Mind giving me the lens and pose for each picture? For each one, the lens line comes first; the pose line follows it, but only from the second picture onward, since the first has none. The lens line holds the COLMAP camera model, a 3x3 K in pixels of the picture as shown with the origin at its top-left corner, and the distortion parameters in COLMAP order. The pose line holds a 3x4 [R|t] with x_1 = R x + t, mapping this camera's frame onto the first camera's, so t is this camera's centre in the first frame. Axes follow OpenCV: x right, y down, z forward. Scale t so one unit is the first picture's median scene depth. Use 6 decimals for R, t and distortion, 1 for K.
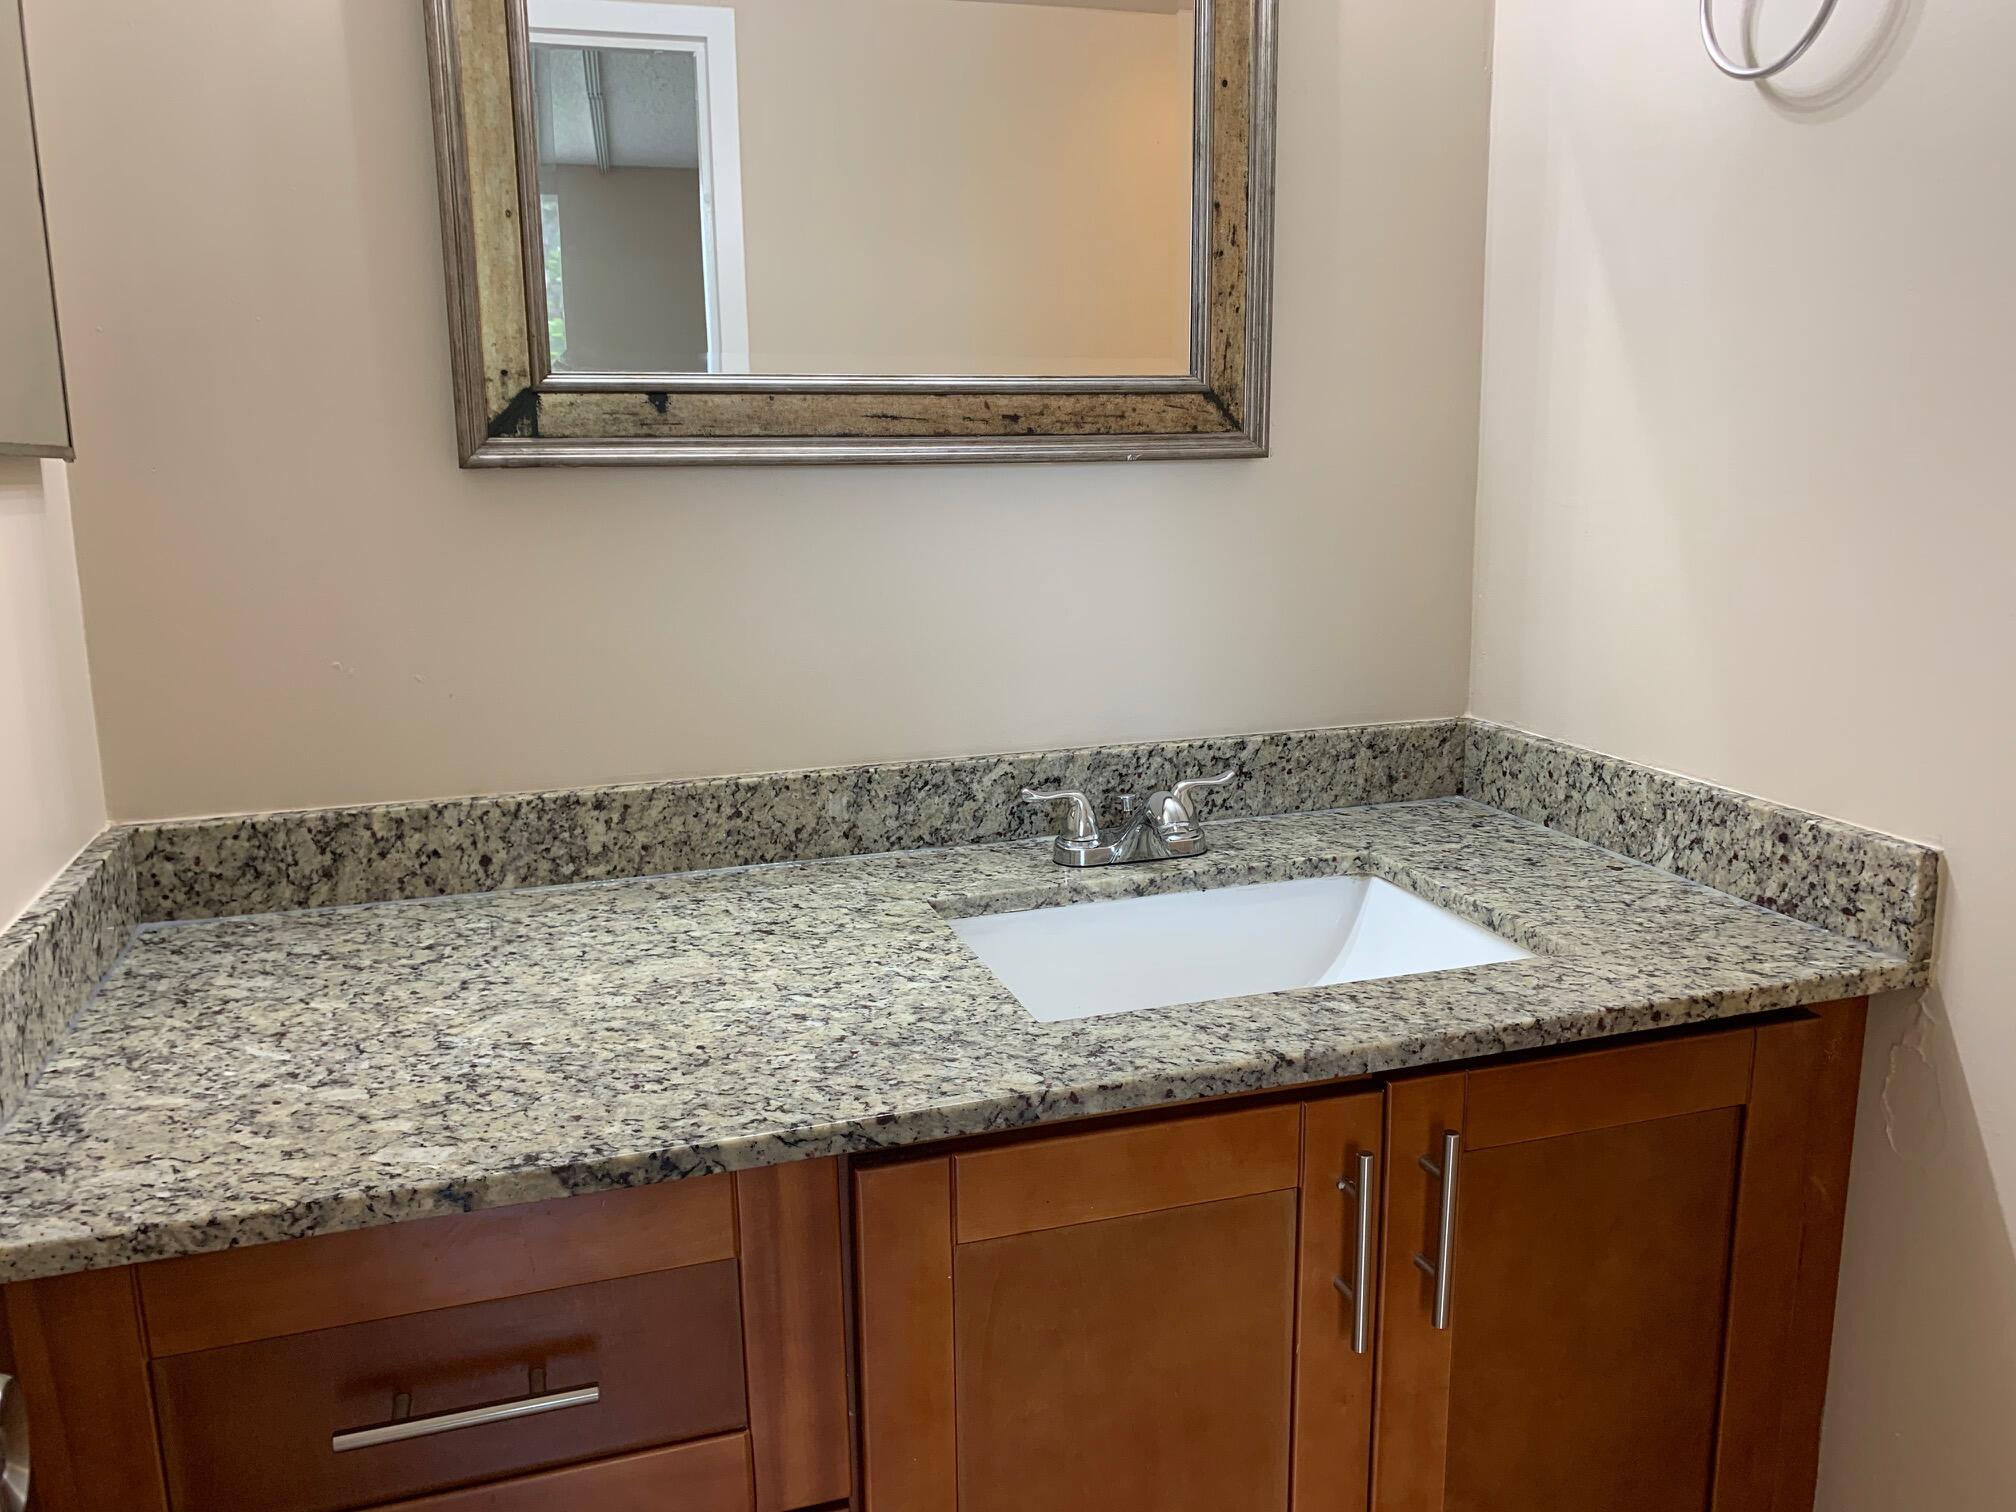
lens RADIAL K [[1539.5, 0, 1005.0], [0, 1539.5, 742.3], [0, 0, 1]] dist [0.054945, -0.058609]
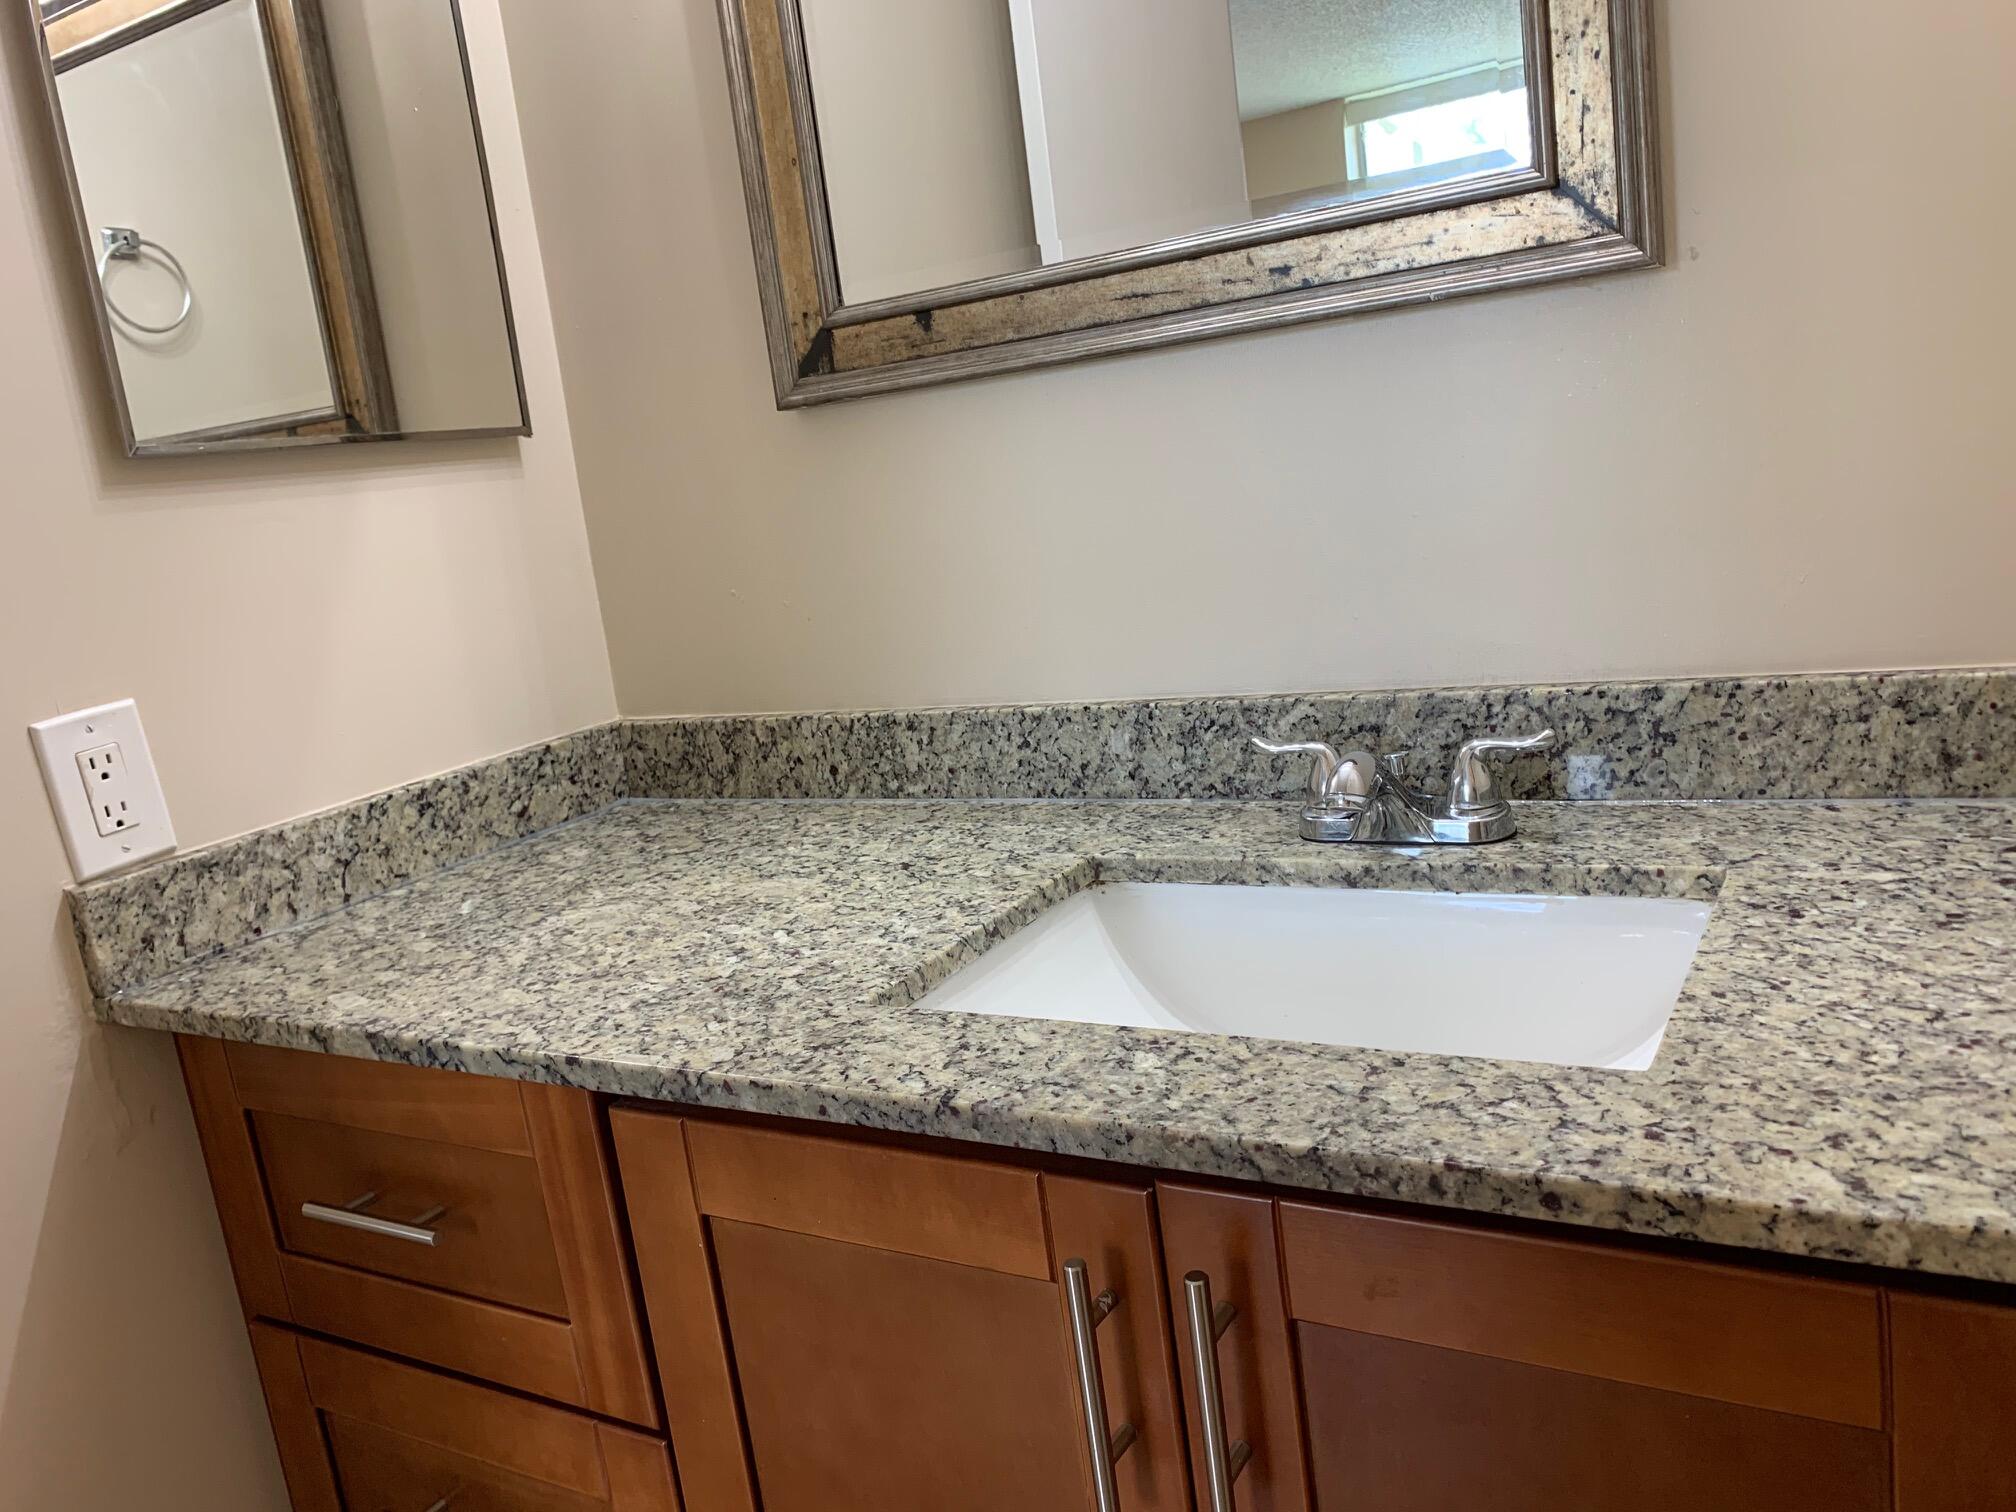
lens RADIAL K [[1539.5, 0, 1010.7], [0, 1539.5, 740.5], [0, 0, 1]] dist [0.054945, -0.058609]
pose [[0.658206, 0.064853, -0.750039, 0.579292], [-0.020675, 0.997464, 0.068103, -0.021995], [0.752554, -0.029319, 0.657878, 0.395014]]
